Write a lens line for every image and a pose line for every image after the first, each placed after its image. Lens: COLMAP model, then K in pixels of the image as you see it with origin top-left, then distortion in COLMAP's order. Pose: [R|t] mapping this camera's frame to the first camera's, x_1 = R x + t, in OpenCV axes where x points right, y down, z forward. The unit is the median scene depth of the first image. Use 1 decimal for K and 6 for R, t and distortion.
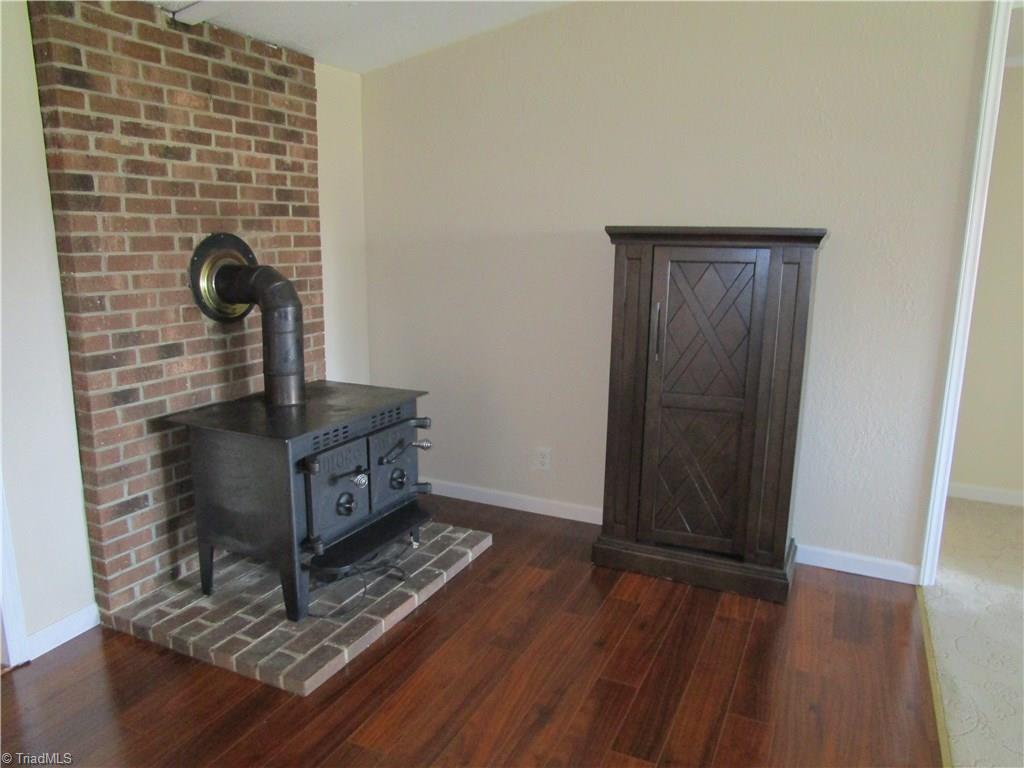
lens RADIAL K [[735.4, 0, 513.4], [0, 735.4, 381.2], [0, 0, 1]] dist [-0.029117, 0.004083]
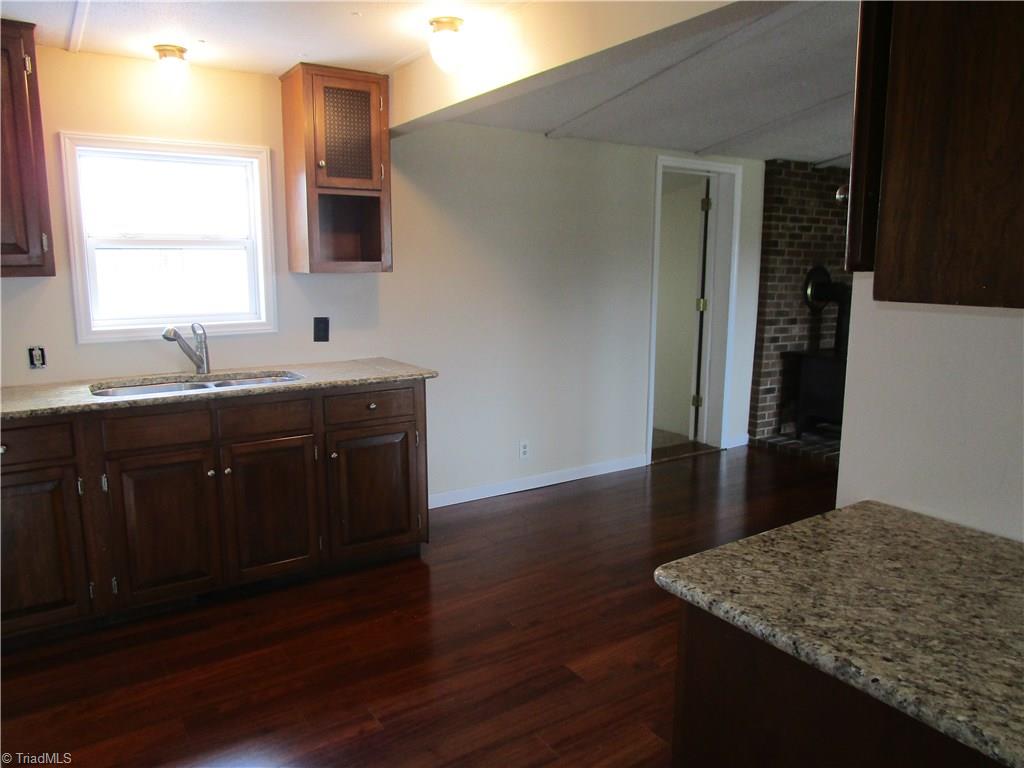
lens RADIAL K [[729.1, 0, 512.0], [0, 729.1, 384.0], [0, 0, 1]] dist [-0.031229, 0.004275]
pose [[0.850642, 0.087262, -0.518453, -0.059622], [-0.106996, 0.994226, -0.008211, 0.251169], [0.514743, 0.062457, 0.855066, -1.241872]]
